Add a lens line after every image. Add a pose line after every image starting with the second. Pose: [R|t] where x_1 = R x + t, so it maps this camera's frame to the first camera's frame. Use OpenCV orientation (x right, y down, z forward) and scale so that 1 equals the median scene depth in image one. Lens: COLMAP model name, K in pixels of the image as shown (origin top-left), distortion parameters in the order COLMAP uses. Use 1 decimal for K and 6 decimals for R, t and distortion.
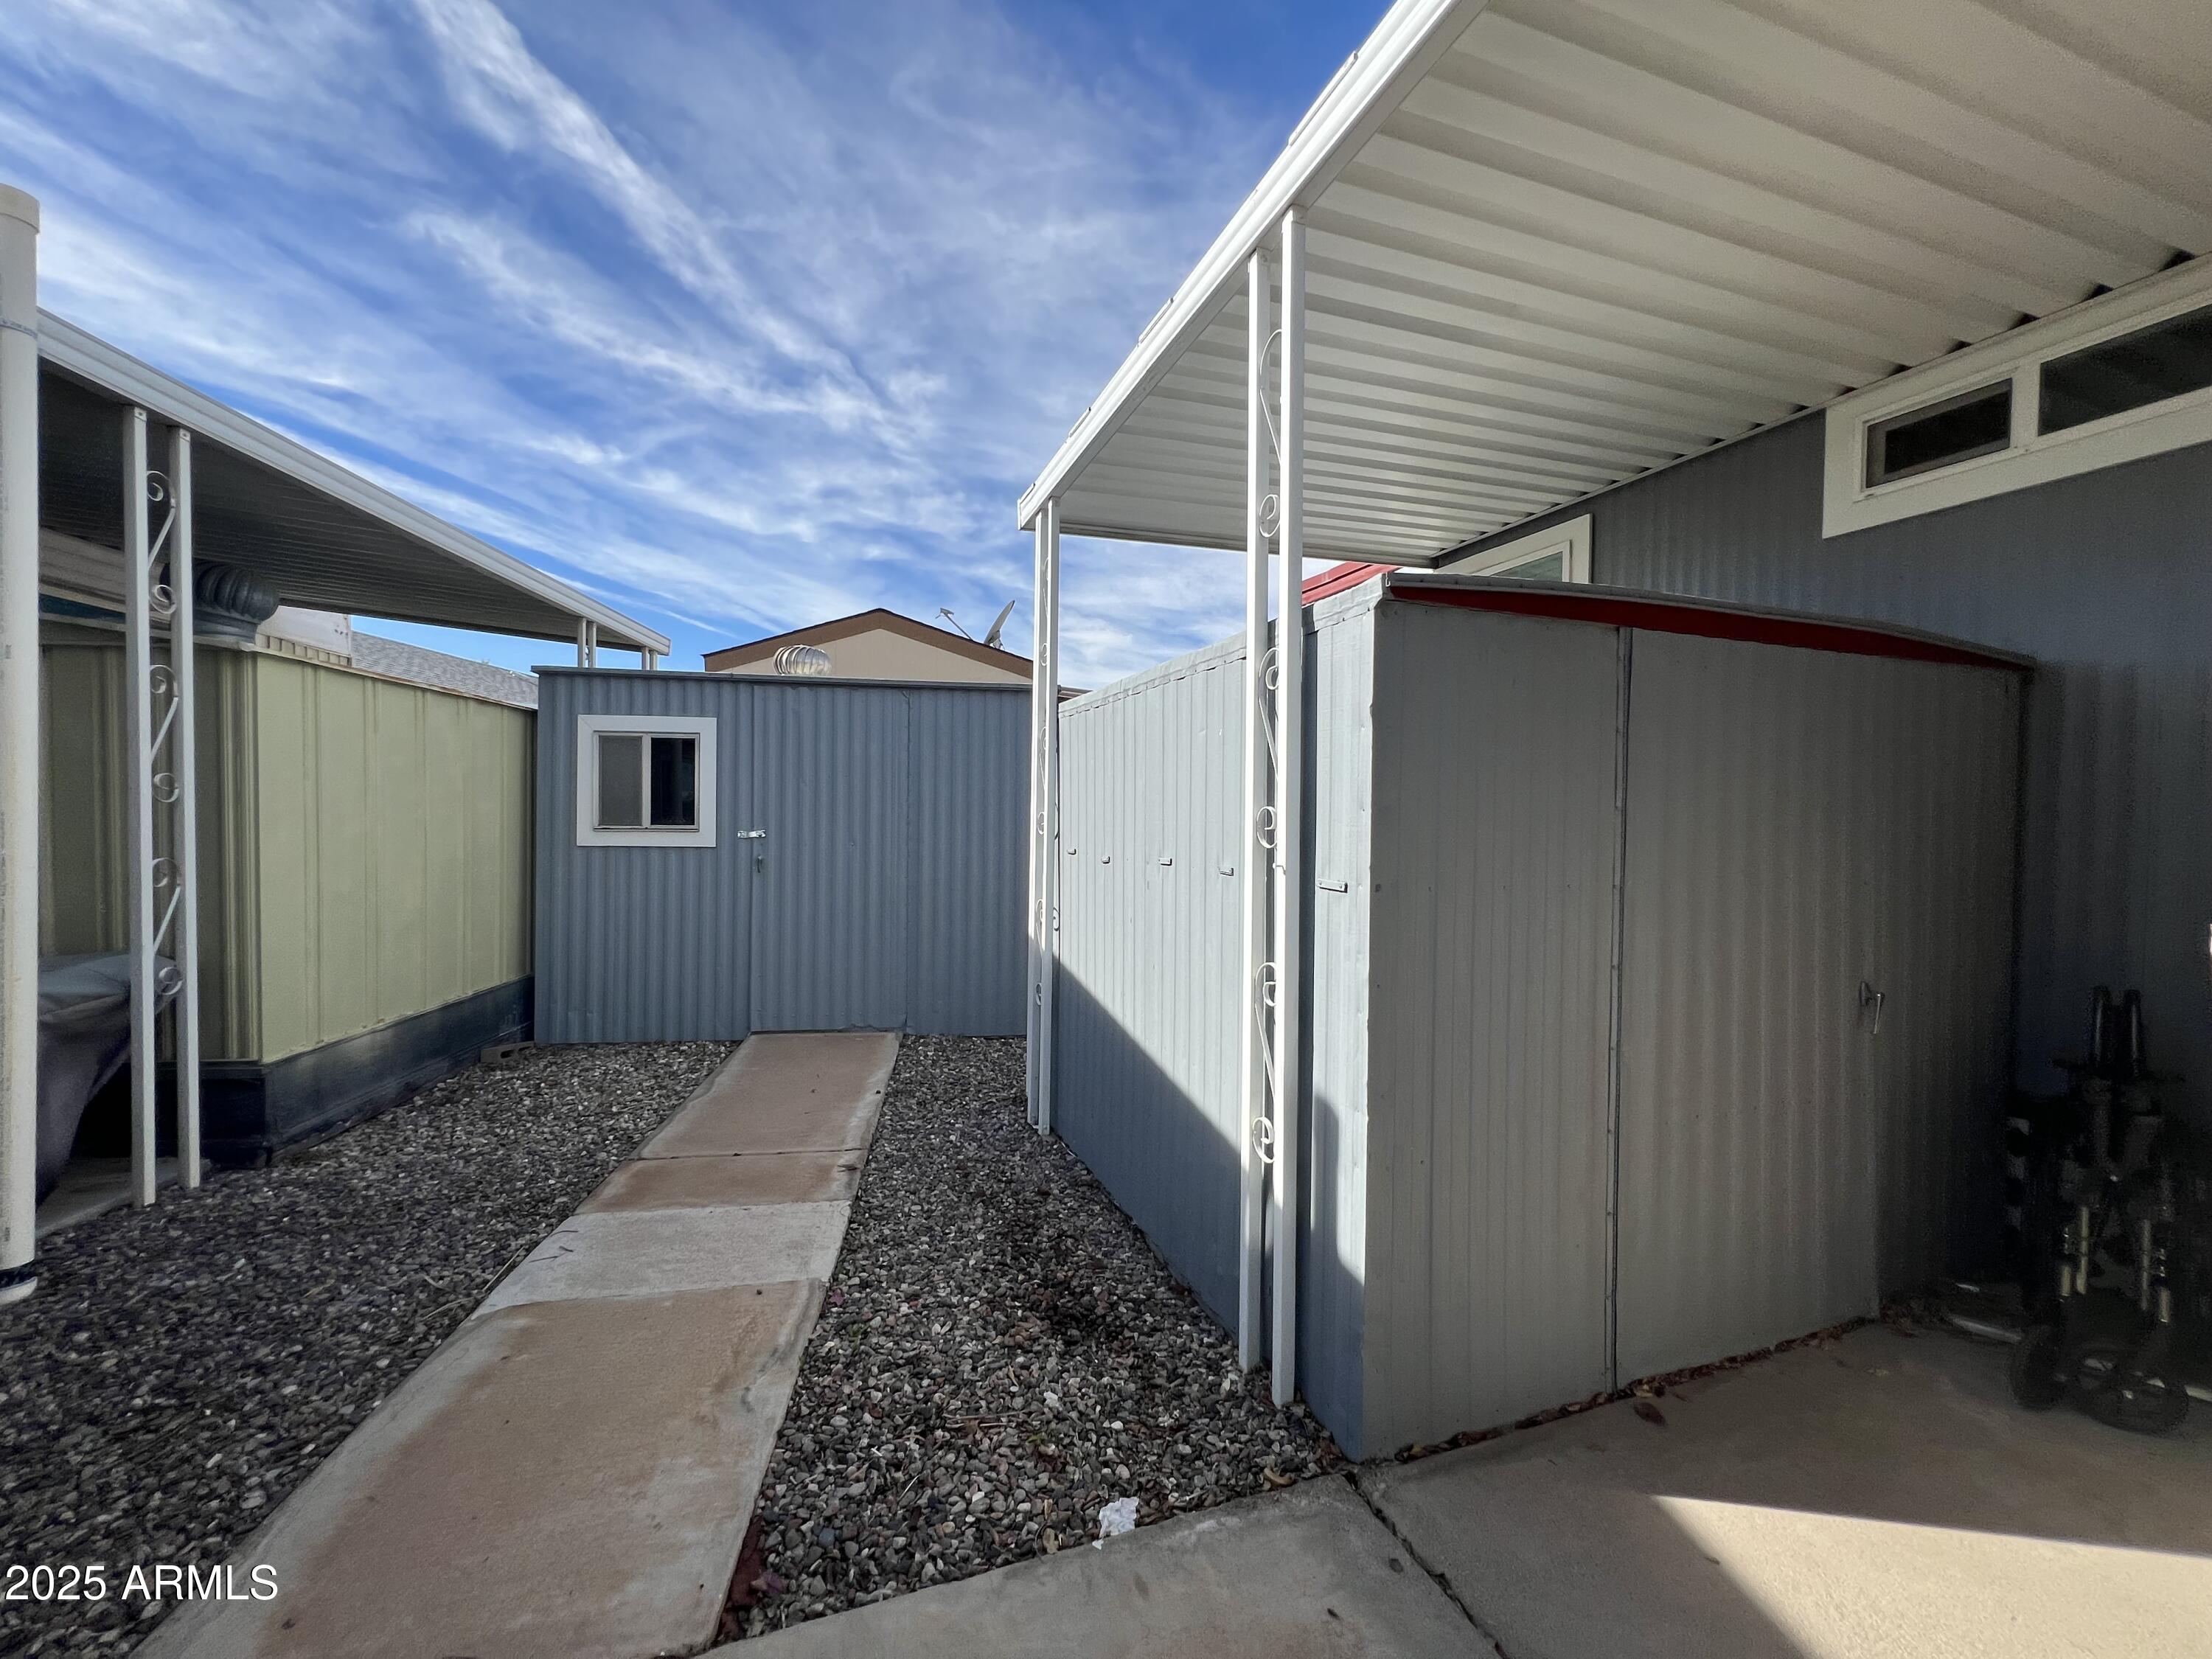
lens RADIAL K [[879.3, 0, 1107.2], [0, 879.3, 819.4], [0, 0, 1]] dist [0.000520, -0.000105]
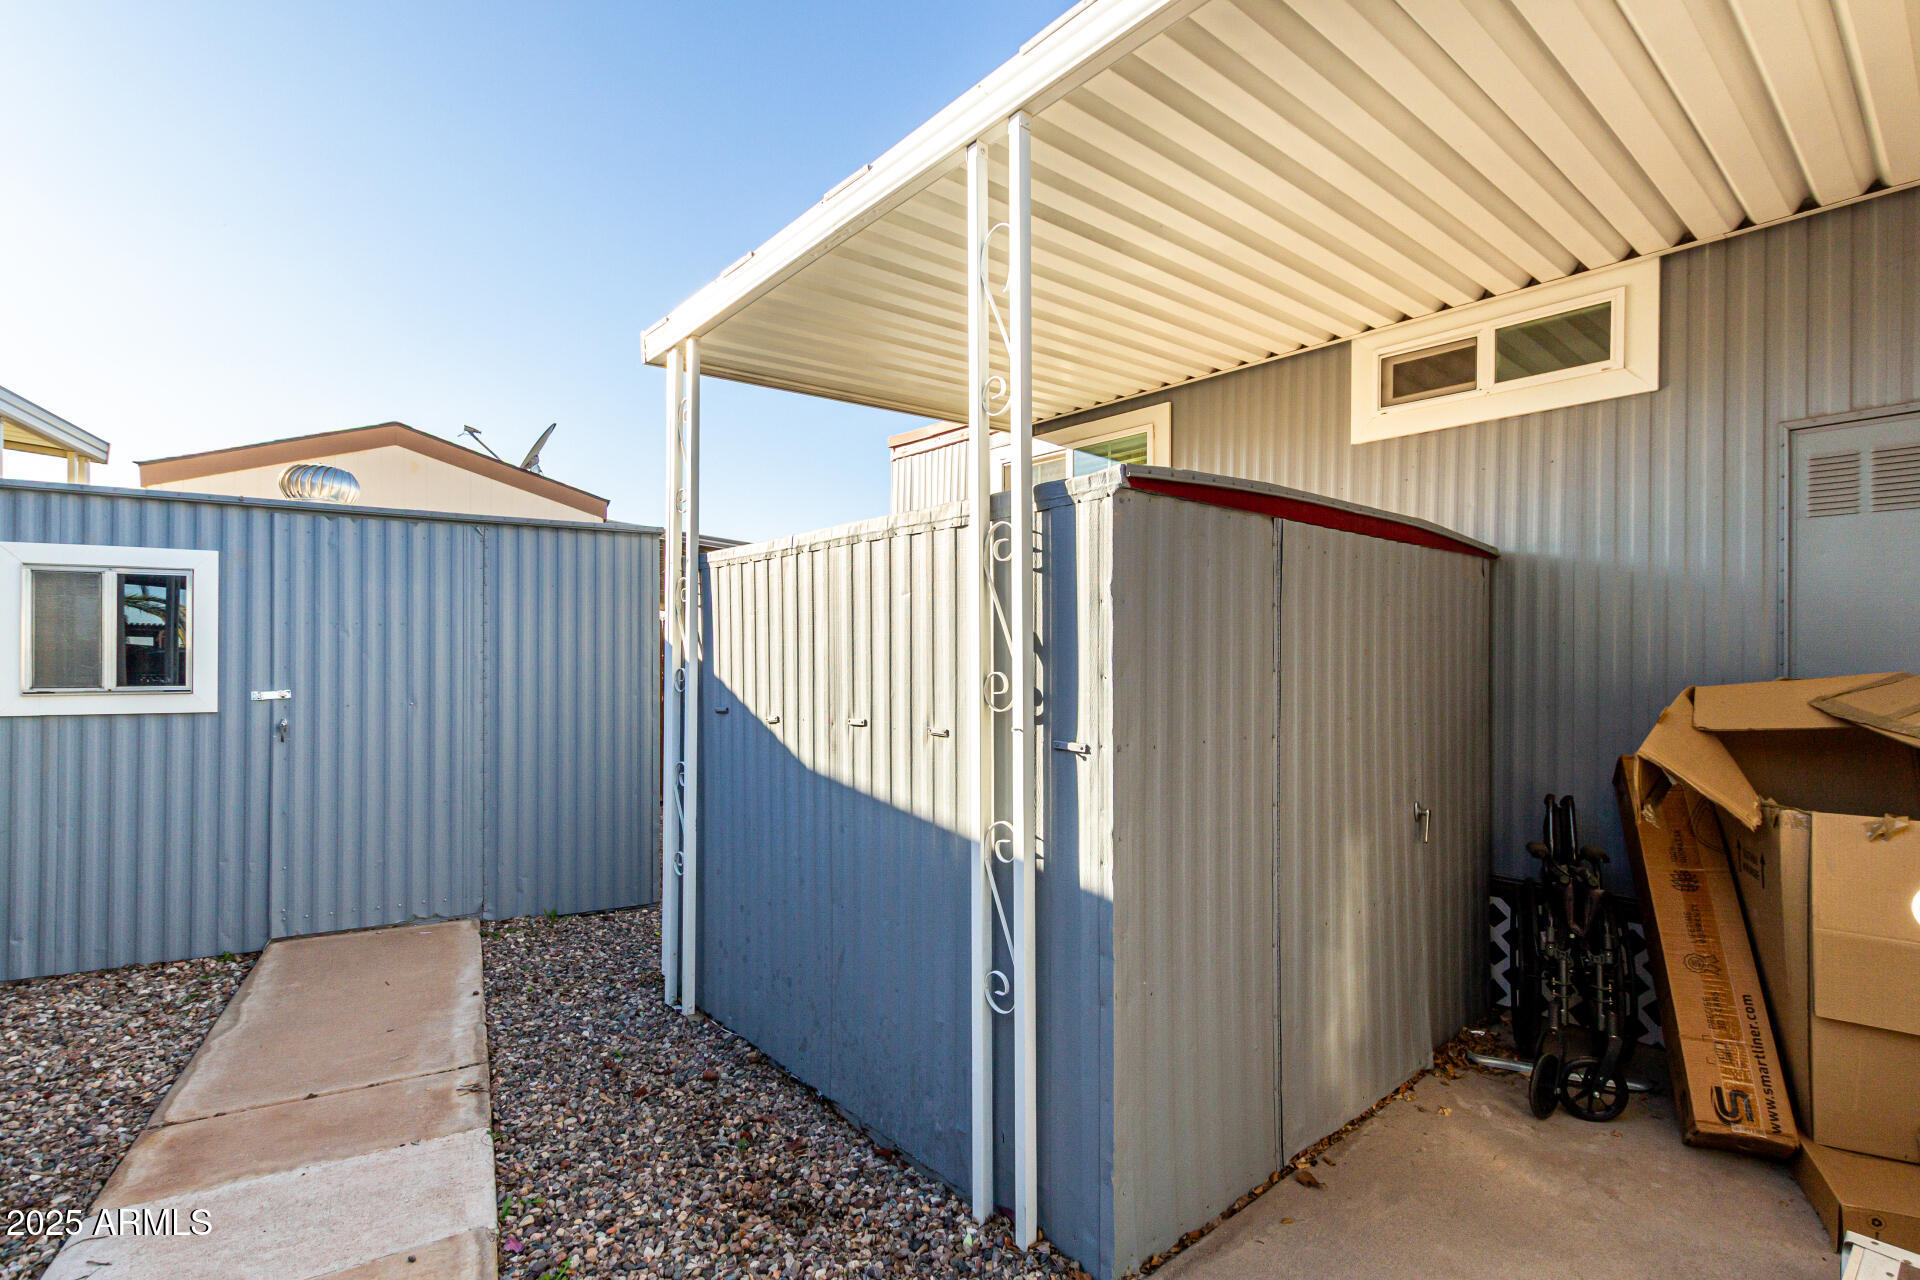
lens RADIAL K [[882.9, 0, 960.0], [0, 882.9, 640.0], [0, 0, 1]] dist [0.014735, -0.006693]
pose [[0.940216, -0.002039, 0.340573, -0.145591], [0.008750, 0.999797, -0.018168, -0.023323], [-0.340467, 0.020062, 0.940042, 0.012540]]
